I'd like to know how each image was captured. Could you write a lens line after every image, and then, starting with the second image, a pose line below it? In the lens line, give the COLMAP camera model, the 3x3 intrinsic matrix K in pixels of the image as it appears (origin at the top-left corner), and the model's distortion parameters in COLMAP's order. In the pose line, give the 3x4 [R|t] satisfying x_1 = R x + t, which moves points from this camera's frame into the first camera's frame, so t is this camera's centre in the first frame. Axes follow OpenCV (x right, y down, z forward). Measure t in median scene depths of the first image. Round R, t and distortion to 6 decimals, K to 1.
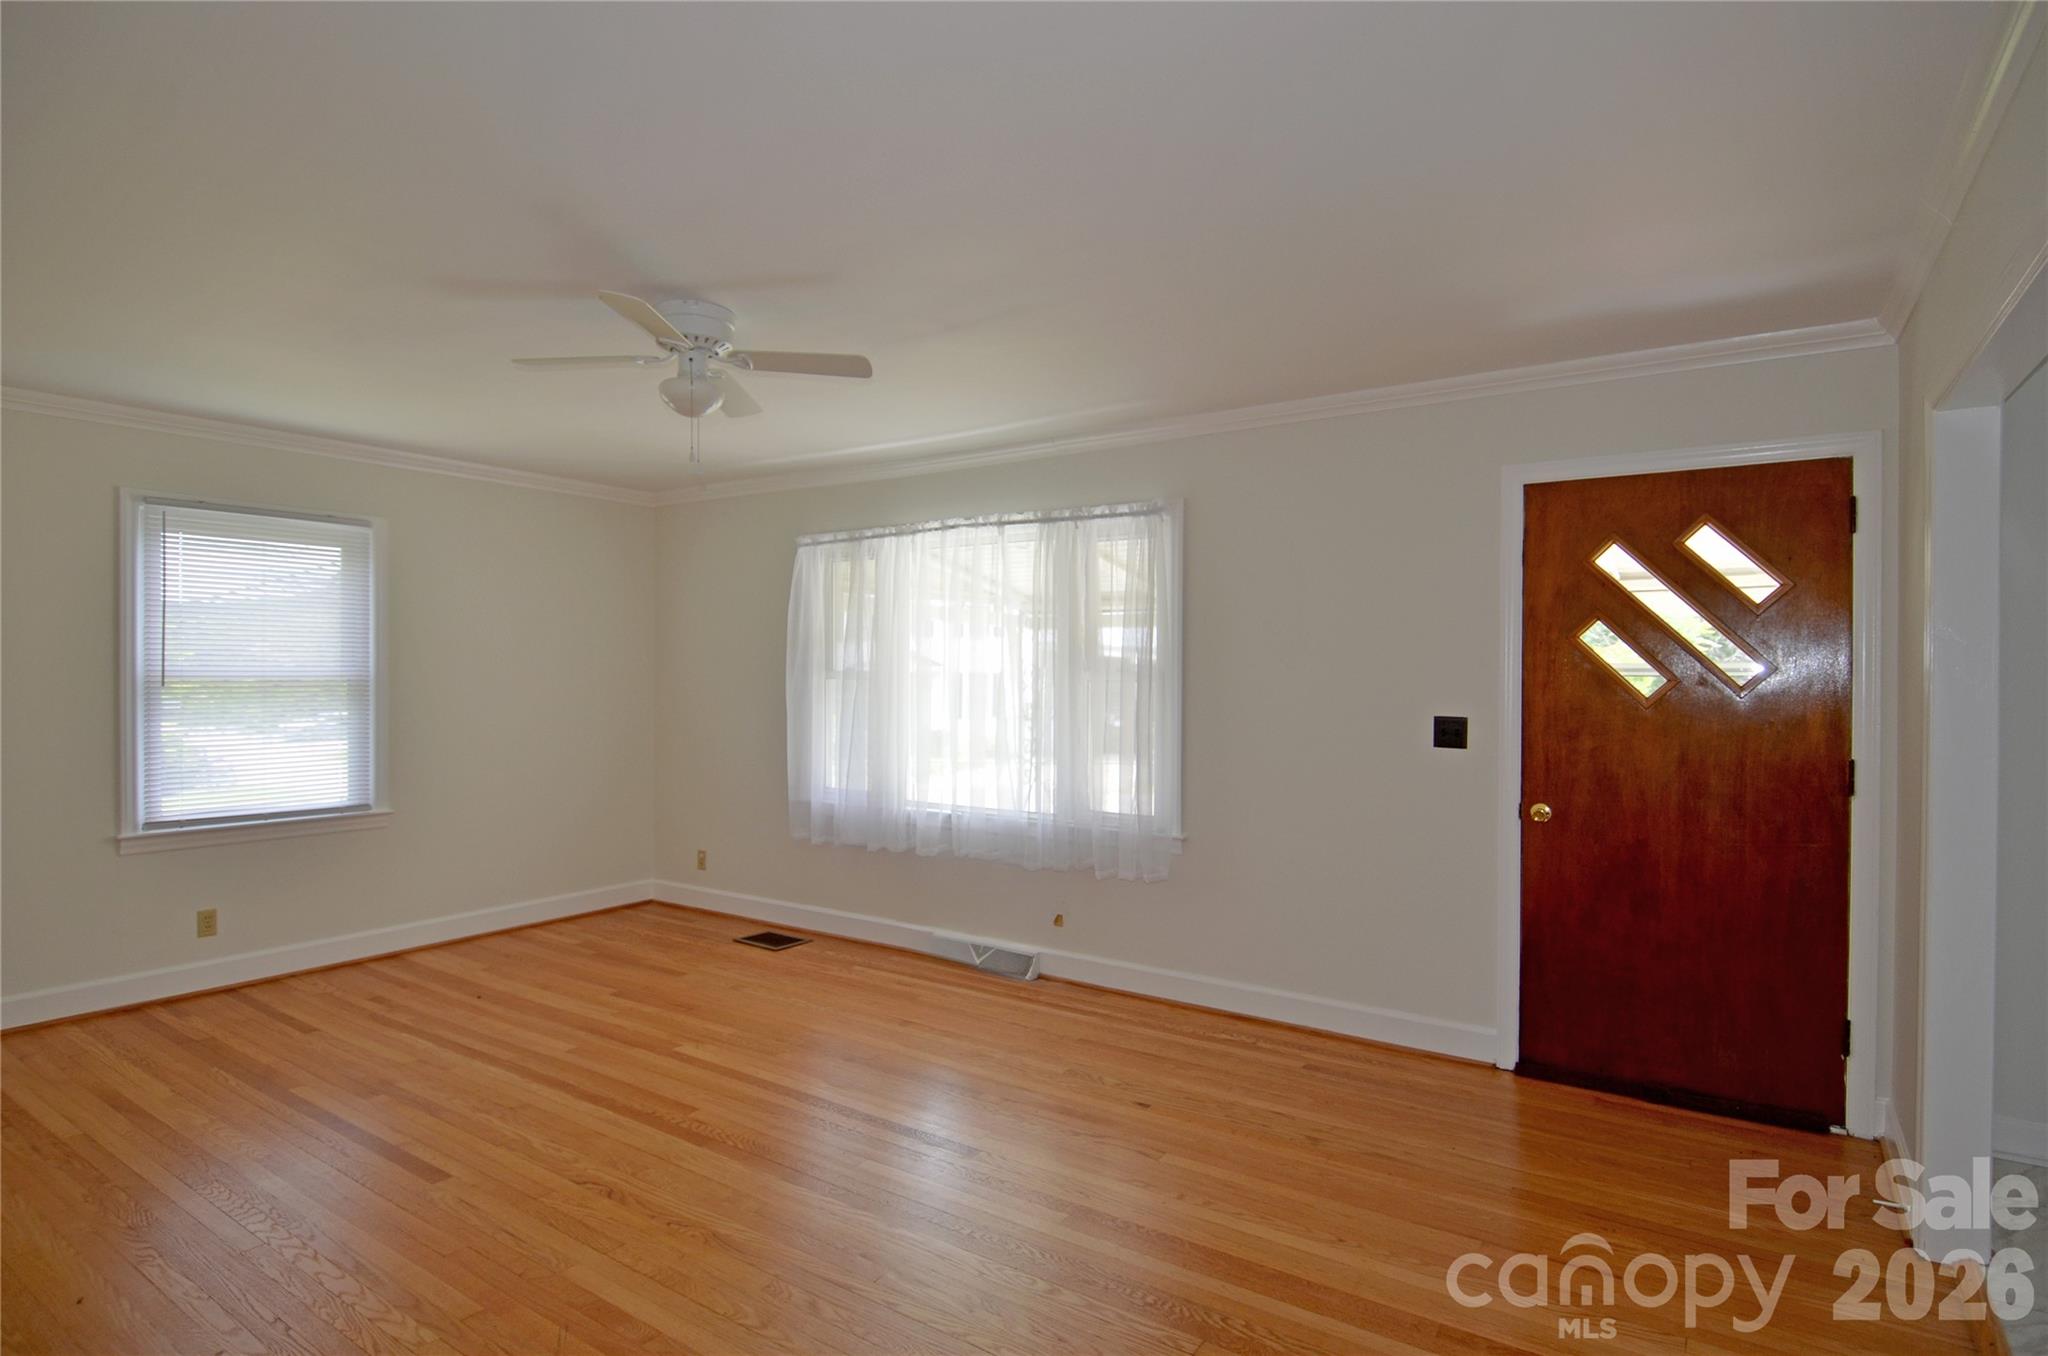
lens RADIAL K [[1078.5, 0, 1033.8], [0, 1078.5, 661.2], [0, 0, 1]] dist [0.011526, -0.022178]
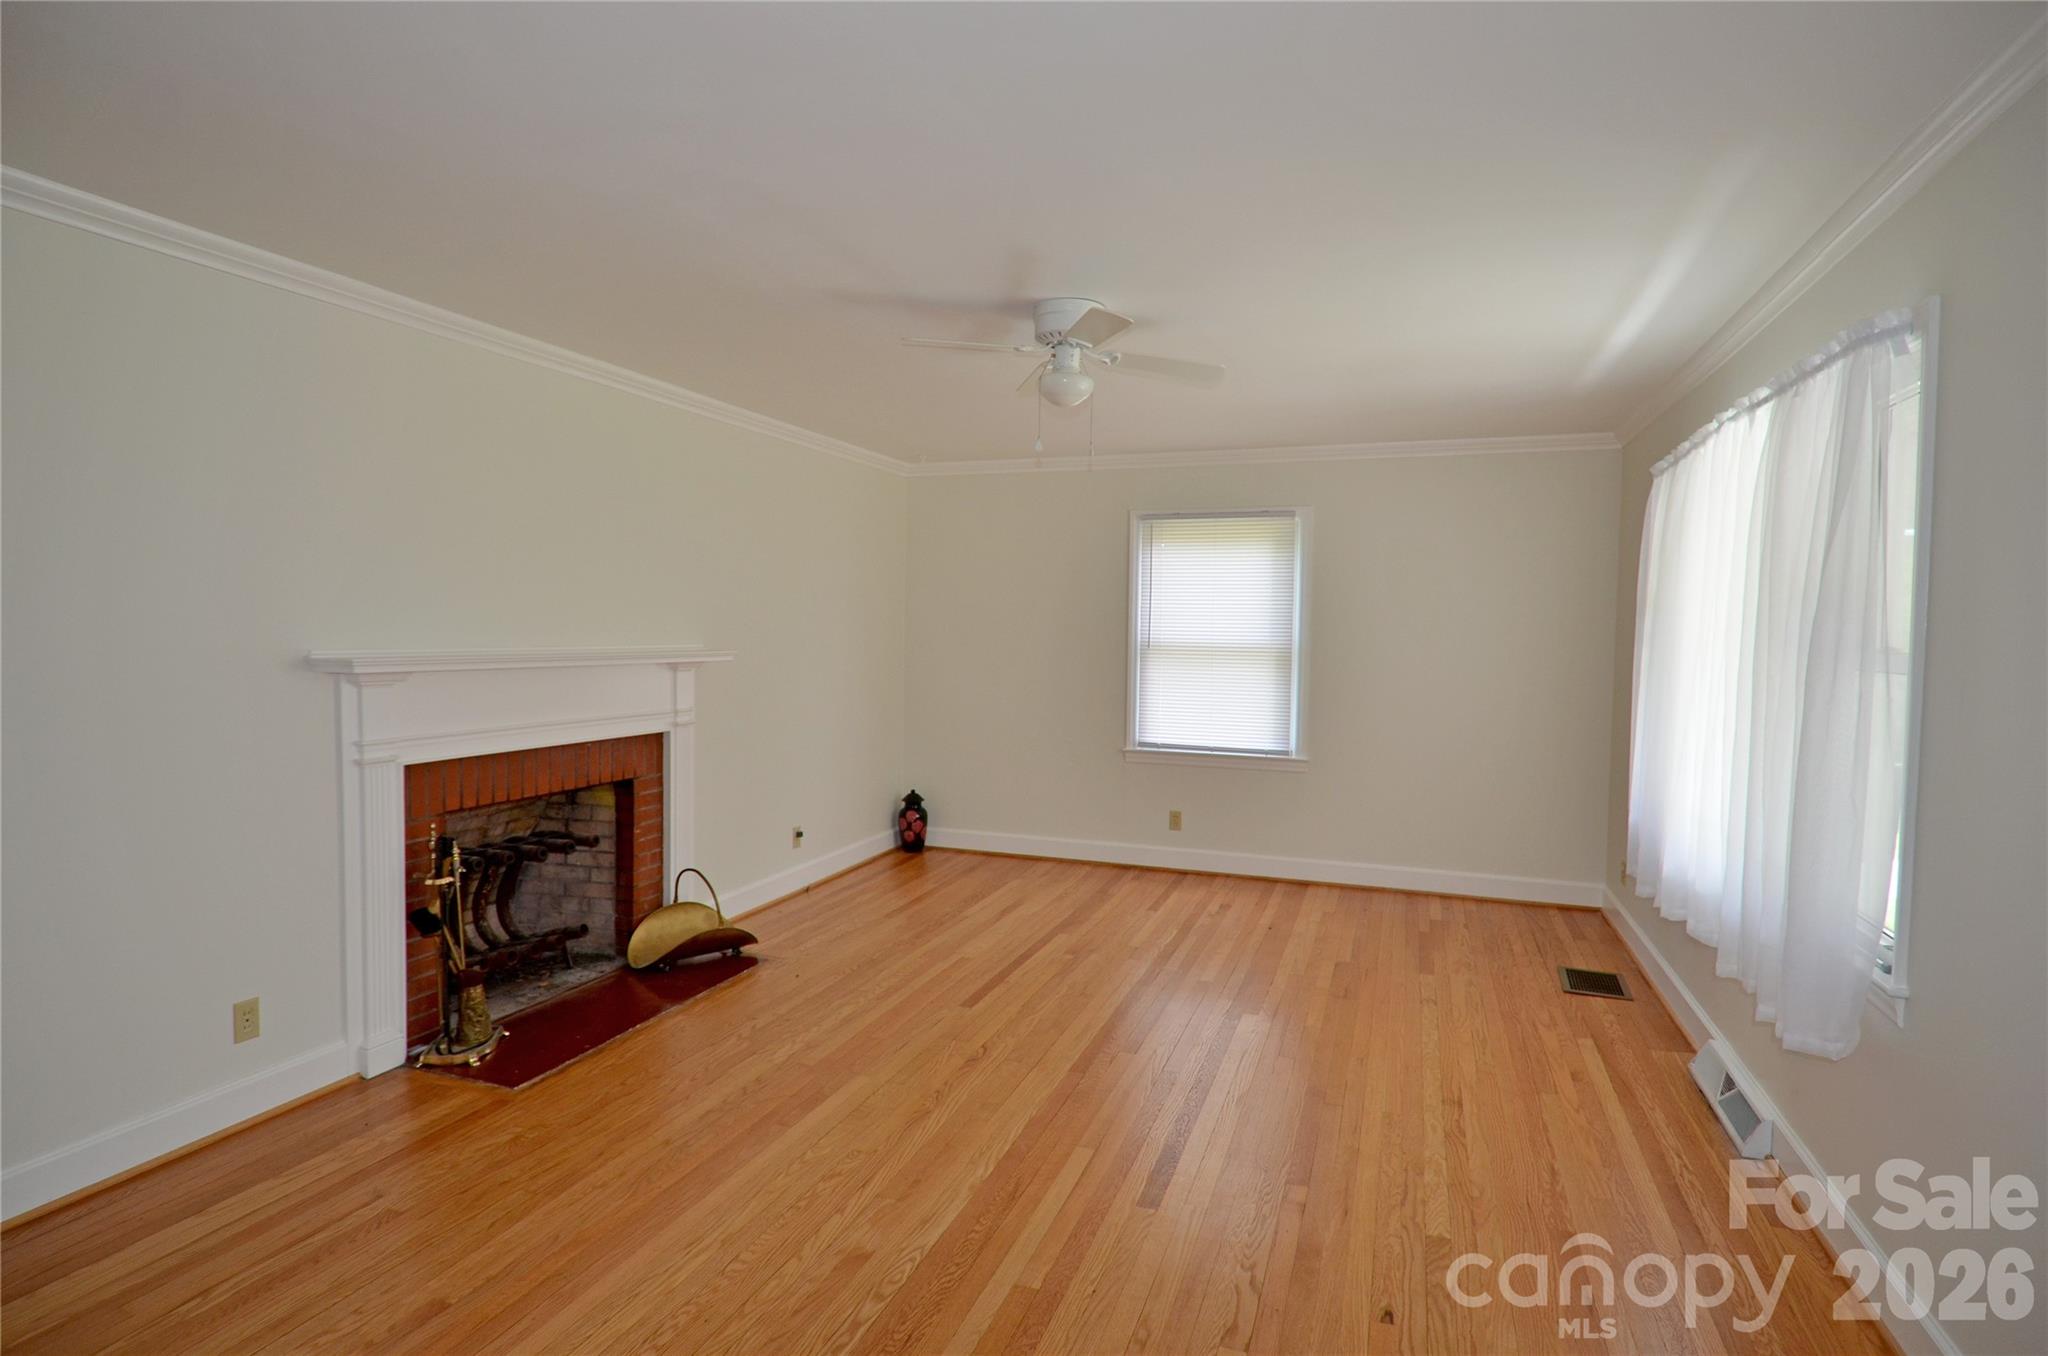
lens RADIAL K [[1078.5, 0, 1029.2], [0, 1078.5, 683.4], [0, 0, 1]] dist [0.011526, -0.022178]
pose [[0.223341, 0.050737, -0.973419, 0.542181], [-0.001808, 0.998664, 0.051638, -0.003525], [0.974739, -0.009772, 0.223135, 0.525364]]
